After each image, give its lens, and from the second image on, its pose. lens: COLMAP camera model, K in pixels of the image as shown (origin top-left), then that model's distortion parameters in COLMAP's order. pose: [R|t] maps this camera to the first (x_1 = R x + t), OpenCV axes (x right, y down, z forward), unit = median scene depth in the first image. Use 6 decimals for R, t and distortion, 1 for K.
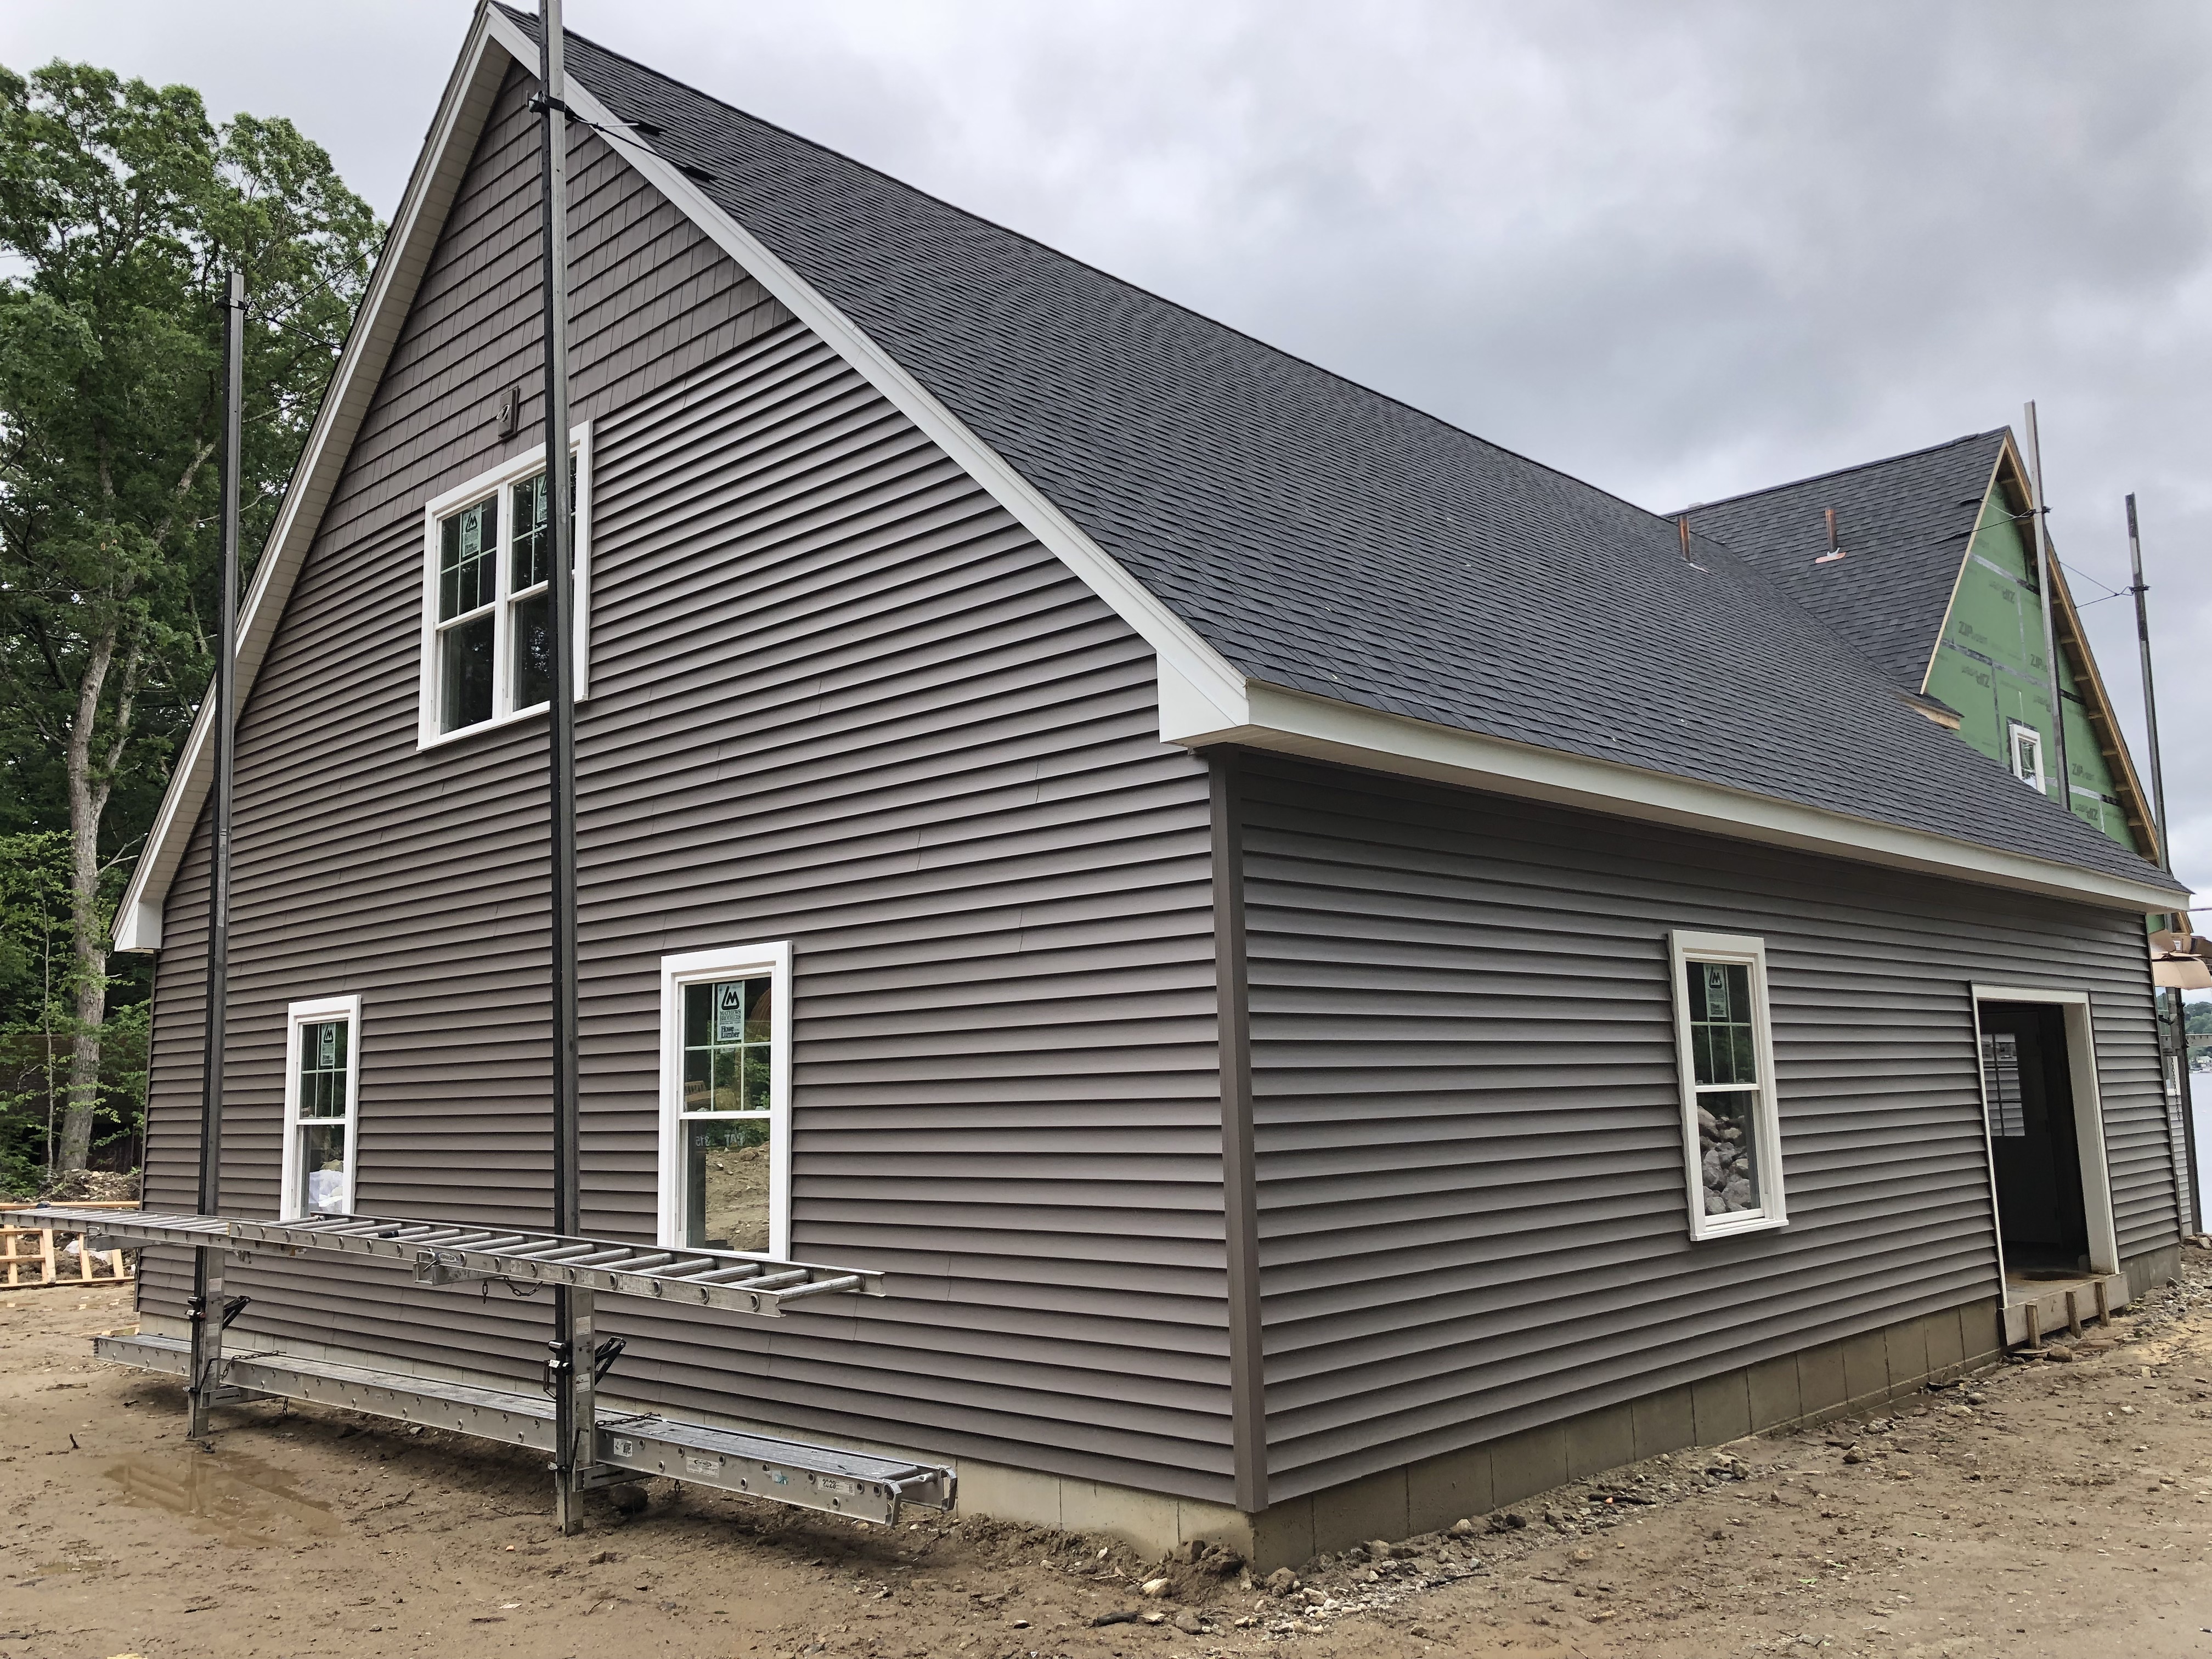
lens RADIAL K [[1831.9, 0, 1105.5], [0, 1831.9, 792.6], [0, 0, 1]] dist [-0.004177, -0.001846]
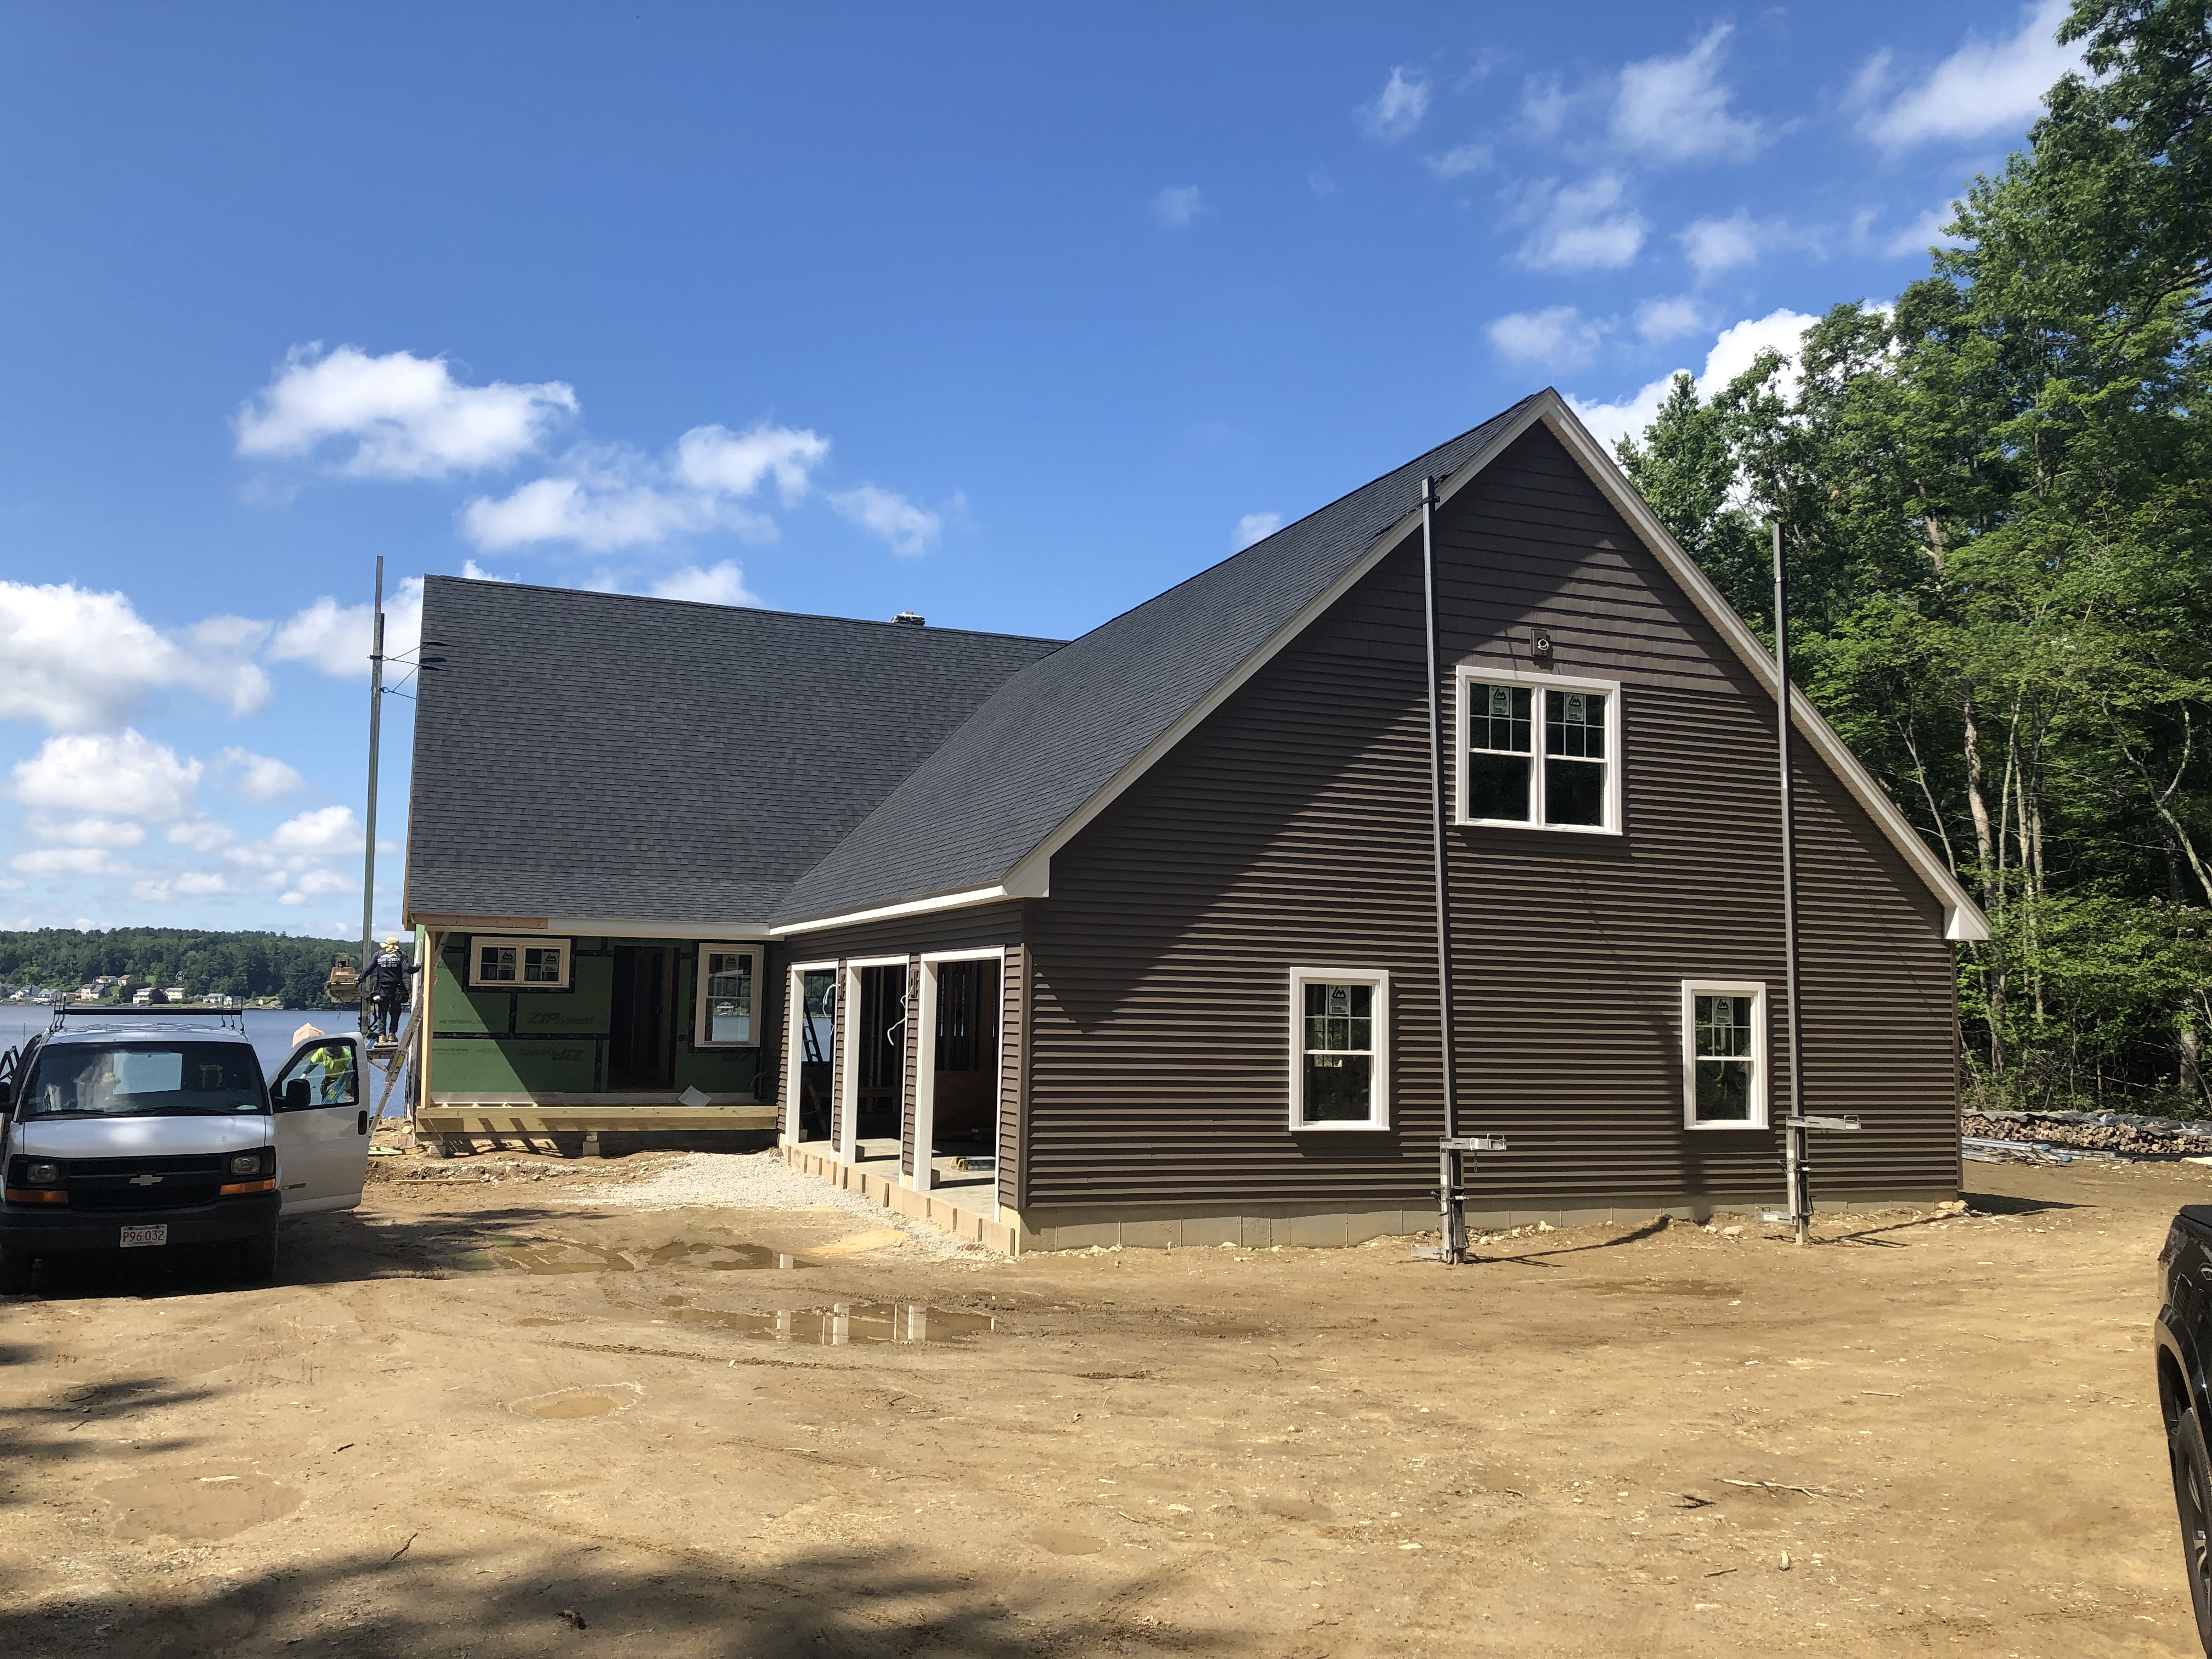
lens RADIAL K [[1790.8, 0, 1103.8], [0, 1790.8, 854.9], [0, 0, 1]] dist [-0.001522, -0.001686]
pose [[0.426848, 0.118651, 0.896506, -2.337776], [-0.177012, 0.983141, -0.045837, 0.158831], [-0.886830, -0.139127, 0.440654, 0.715829]]
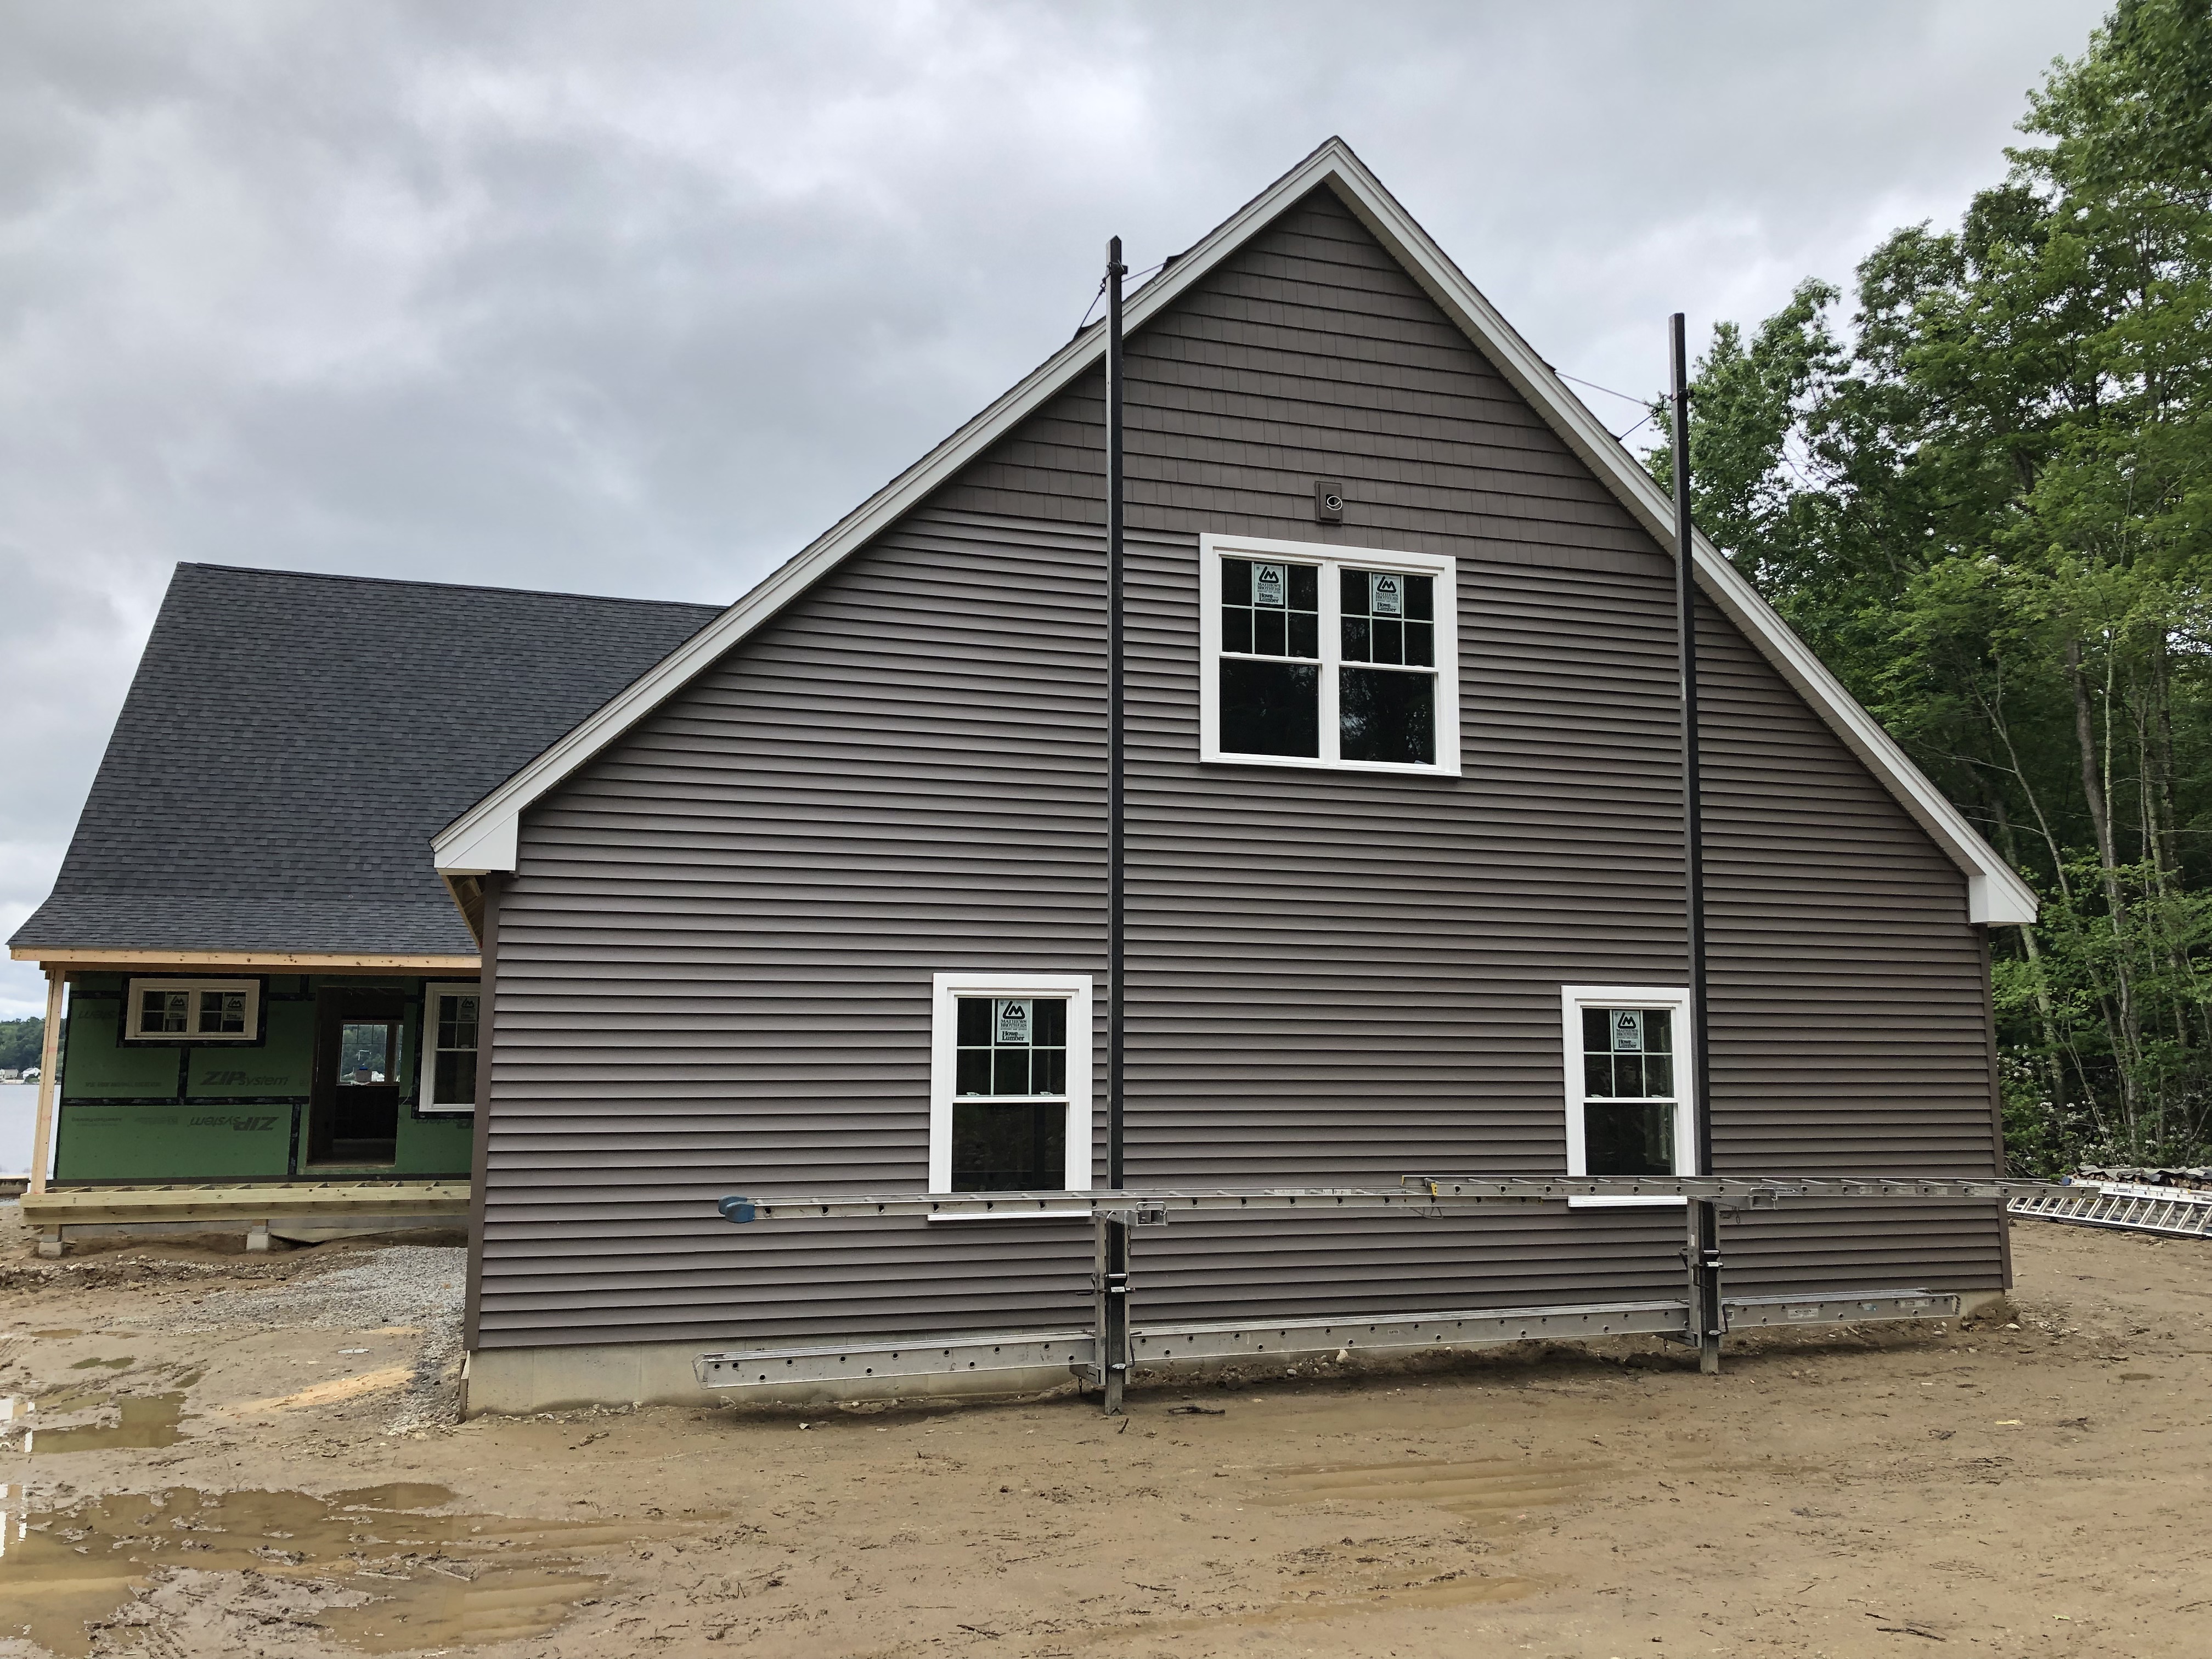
lens RADIAL K [[1784.3, 0, 1106.0], [0, 1784.3, 829.5], [0, 0, 1]] dist [0.012614, -0.001023]
pose [[0.492859, 0.149442, 0.857180, -1.605950], [-0.156125, 0.984341, -0.081843, 0.138638], [-0.855988, -0.093490, 0.508472, 0.619876]]
